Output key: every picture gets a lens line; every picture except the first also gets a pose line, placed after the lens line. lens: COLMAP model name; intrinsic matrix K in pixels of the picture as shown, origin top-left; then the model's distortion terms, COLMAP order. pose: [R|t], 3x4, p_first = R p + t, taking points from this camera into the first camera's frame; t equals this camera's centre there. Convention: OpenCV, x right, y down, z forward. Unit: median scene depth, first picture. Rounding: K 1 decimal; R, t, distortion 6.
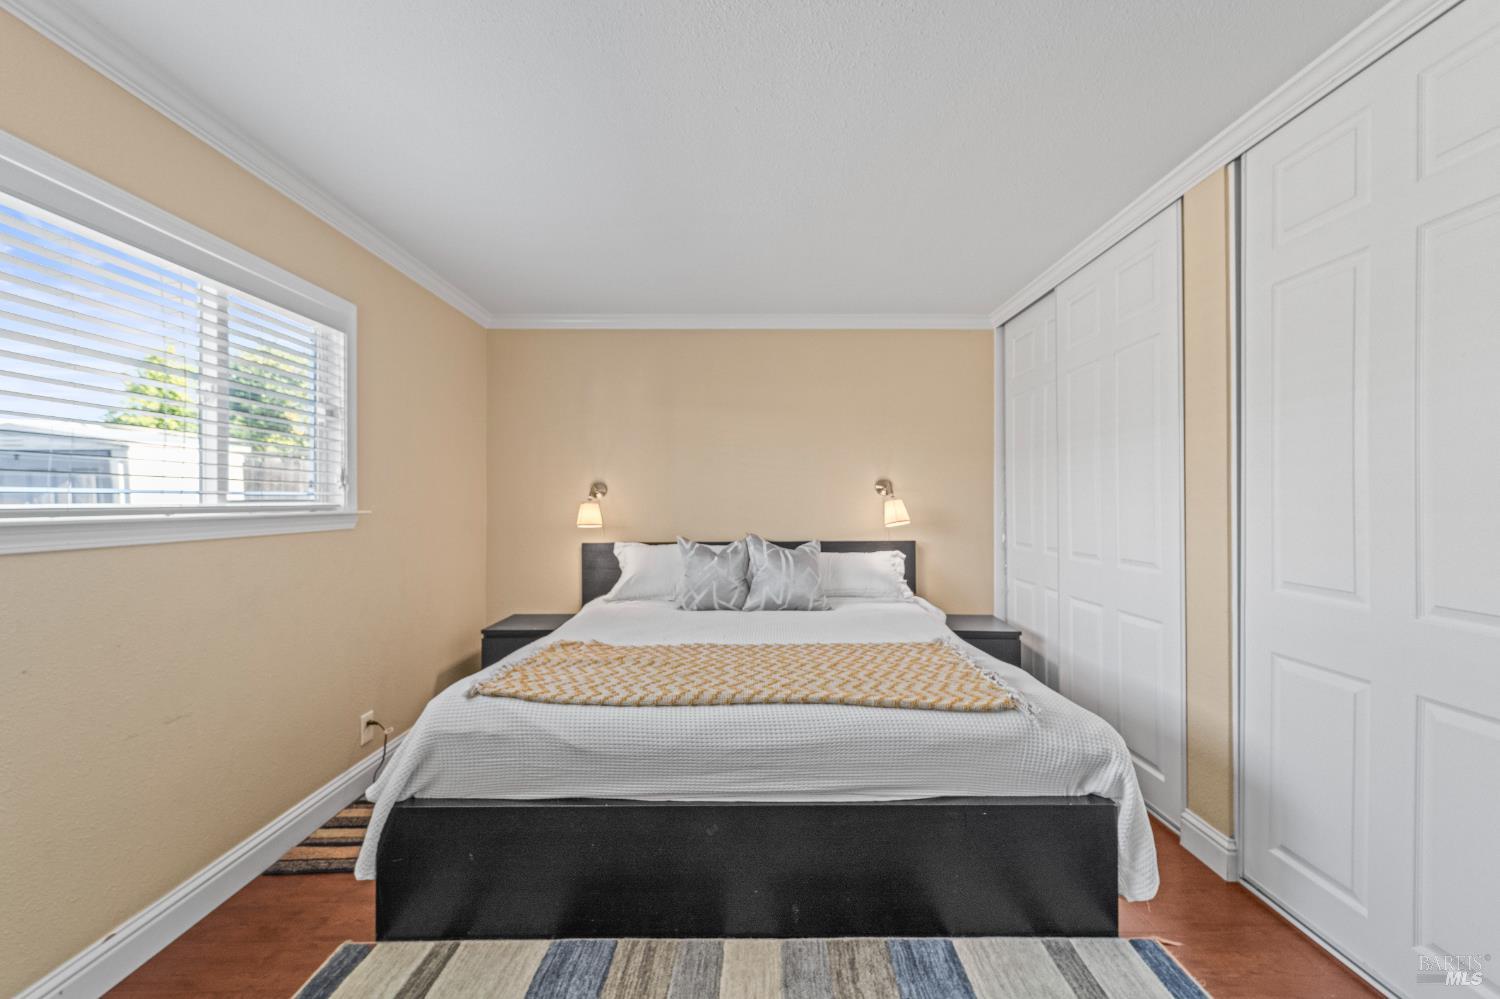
lens RADIAL K [[598.9, 0, 750.0], [0, 598.9, 499.5], [0, 0, 1]] dist [0.002436, 0.000024]
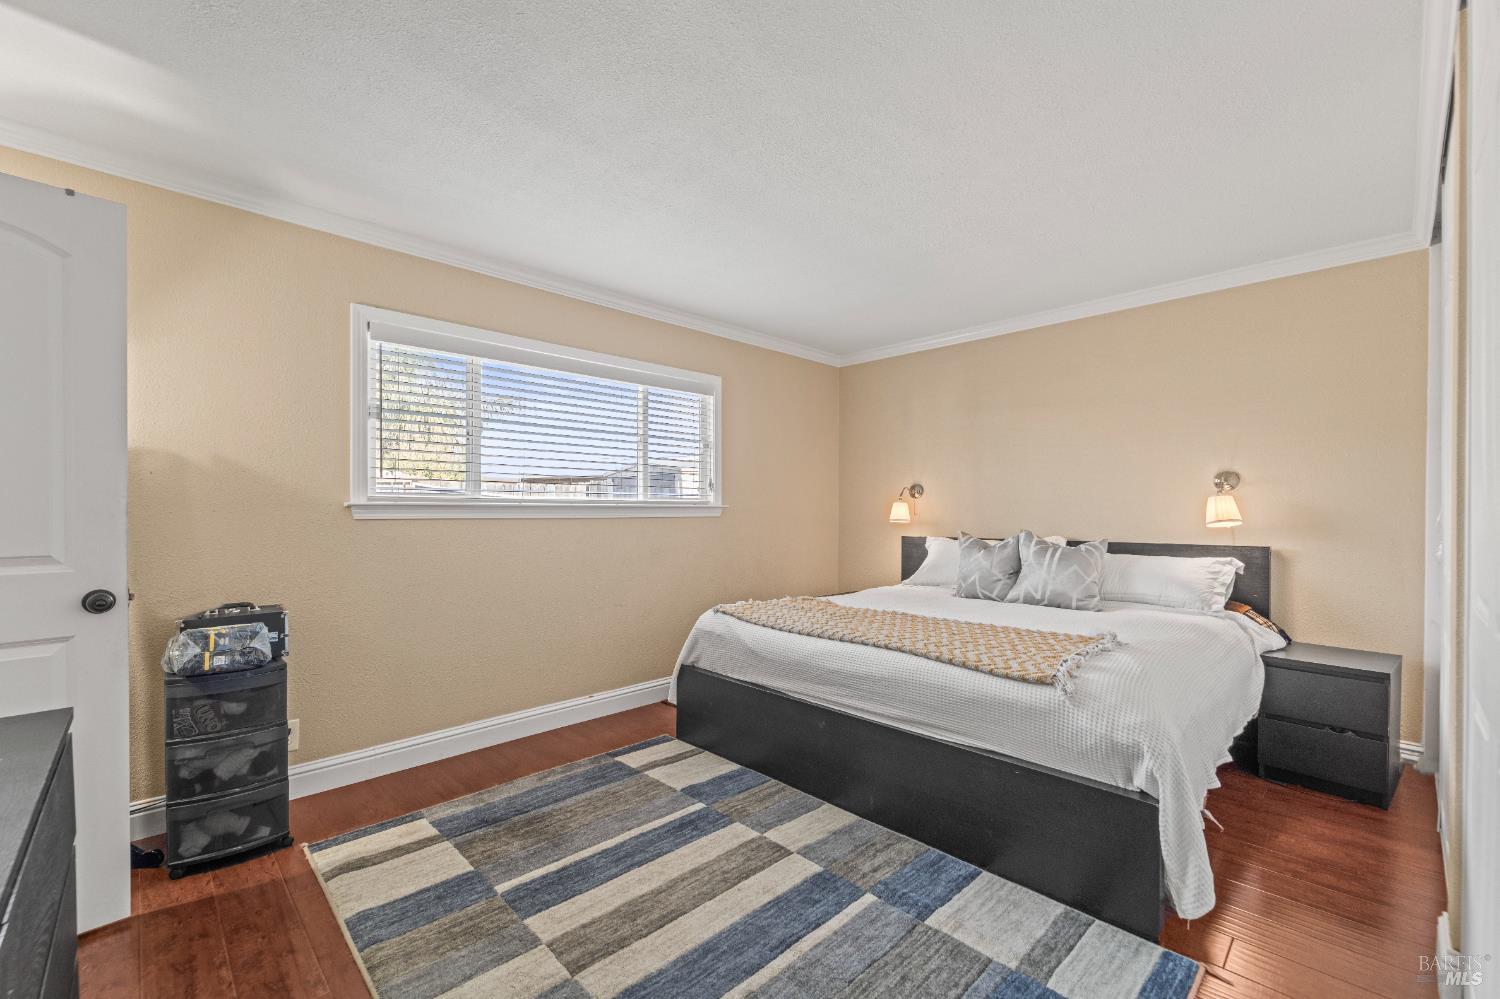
lens RADIAL K [[610.2, 0, 747.5], [0, 610.2, 504.1], [0, 0, 1]] dist [-0.000310, -0.000471]
pose [[0.699904, -0.004244, -0.714224, 0.568575], [0.001111, 0.999988, -0.004854, 0.023735], [0.714236, 0.002603, 0.699900, -0.094492]]
